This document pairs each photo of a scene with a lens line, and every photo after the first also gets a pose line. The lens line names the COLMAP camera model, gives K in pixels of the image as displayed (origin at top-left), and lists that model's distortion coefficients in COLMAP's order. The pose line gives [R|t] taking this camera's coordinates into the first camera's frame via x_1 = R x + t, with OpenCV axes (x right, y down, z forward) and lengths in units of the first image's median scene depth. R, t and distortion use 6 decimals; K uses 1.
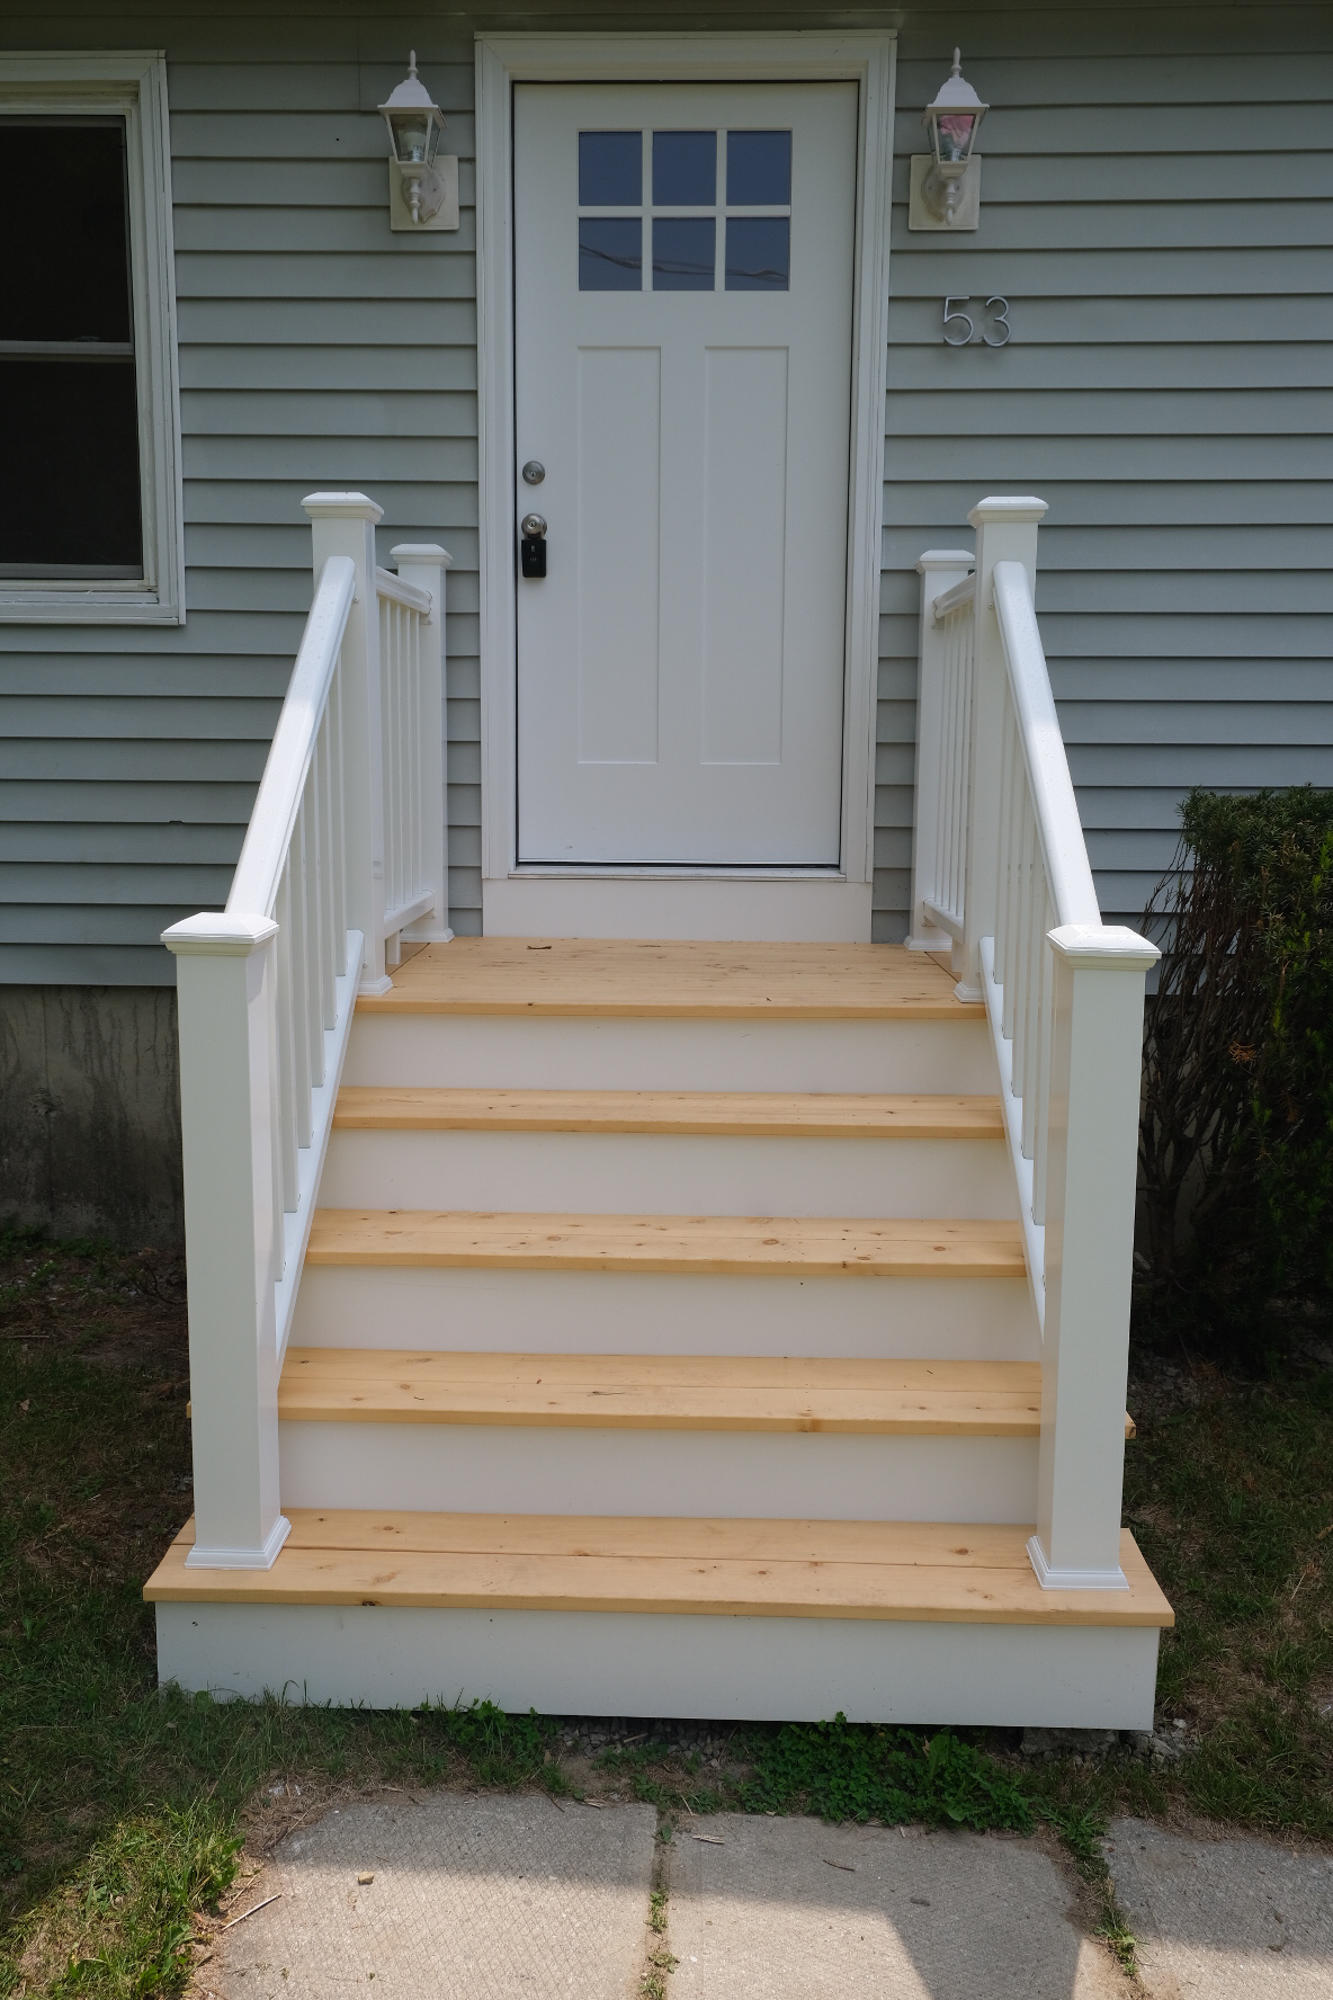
lens RADIAL K [[1669.9, 0, 663.9], [0, 1669.9, 998.8], [0, 0, 1]] dist [0.006745, 0.008600]
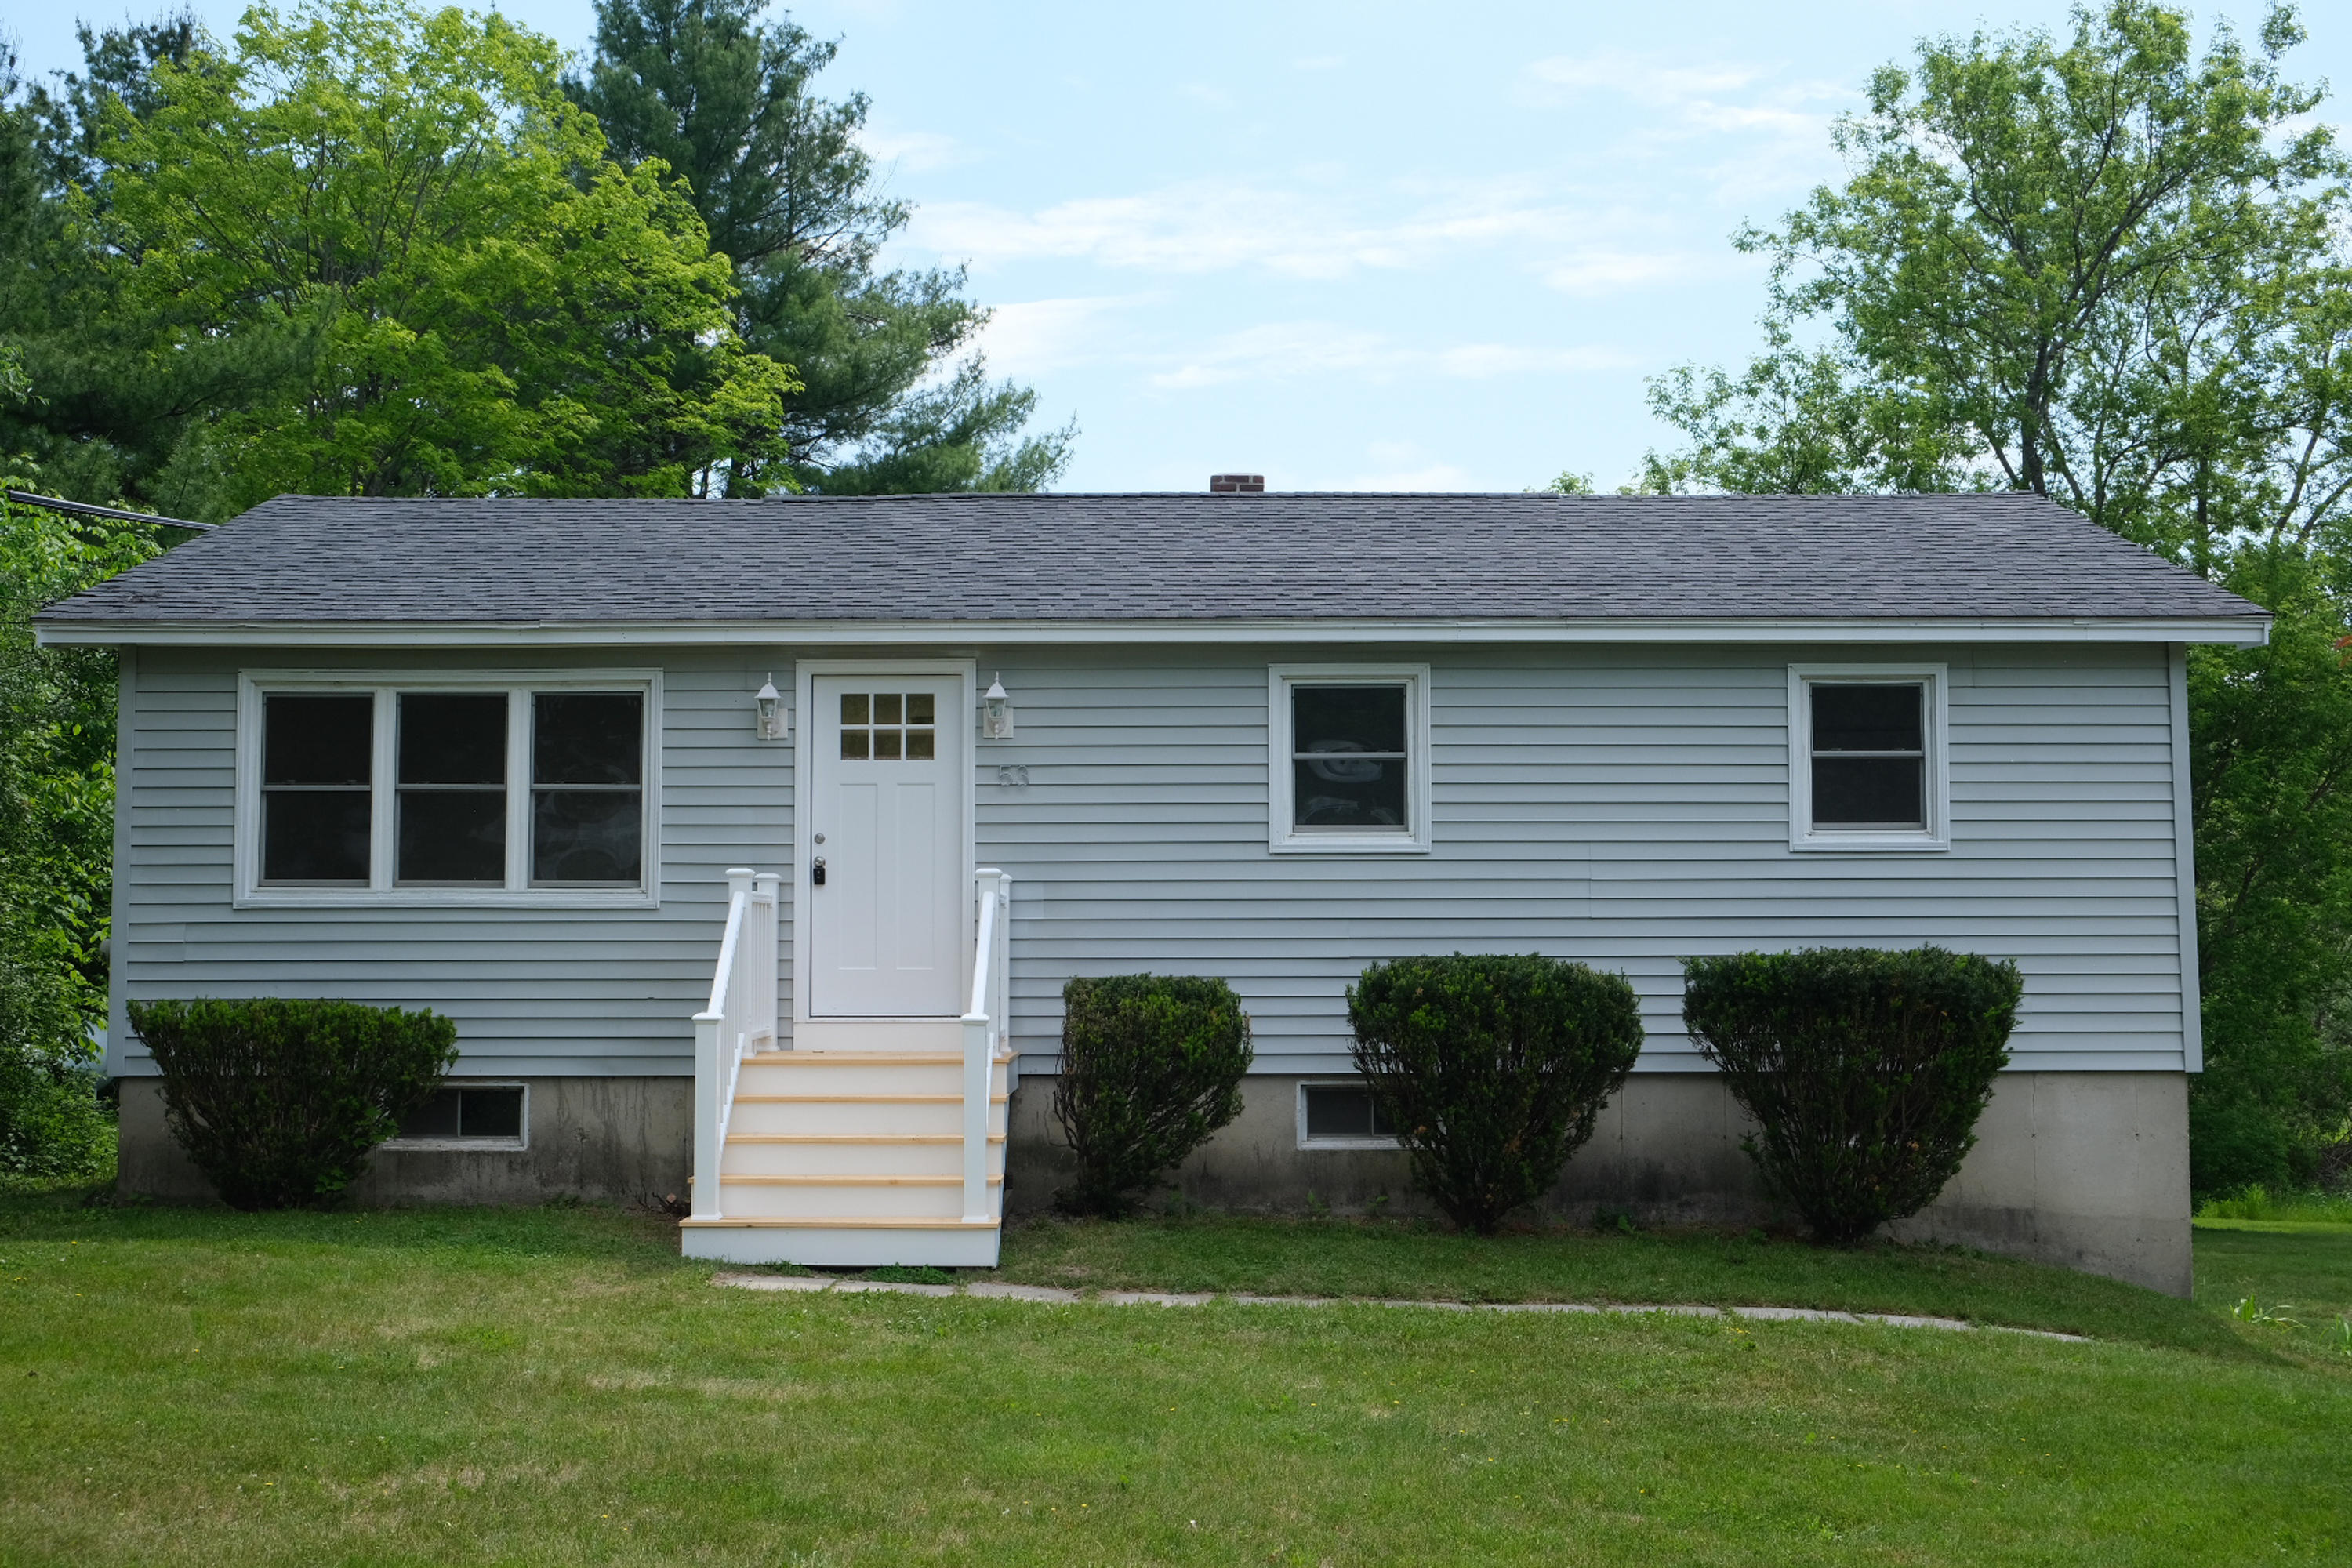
lens RADIAL K [[2580.3, 0, 1176.5], [0, 2580.3, 785.1], [0, 0, 1]] dist [-0.130489, 0.000000]
pose [[0.999547, -0.007915, 0.029042, 0.302291], [0.014155, 0.975075, -0.221424, 0.384338], [-0.026565, 0.221735, 0.974745, -2.396980]]
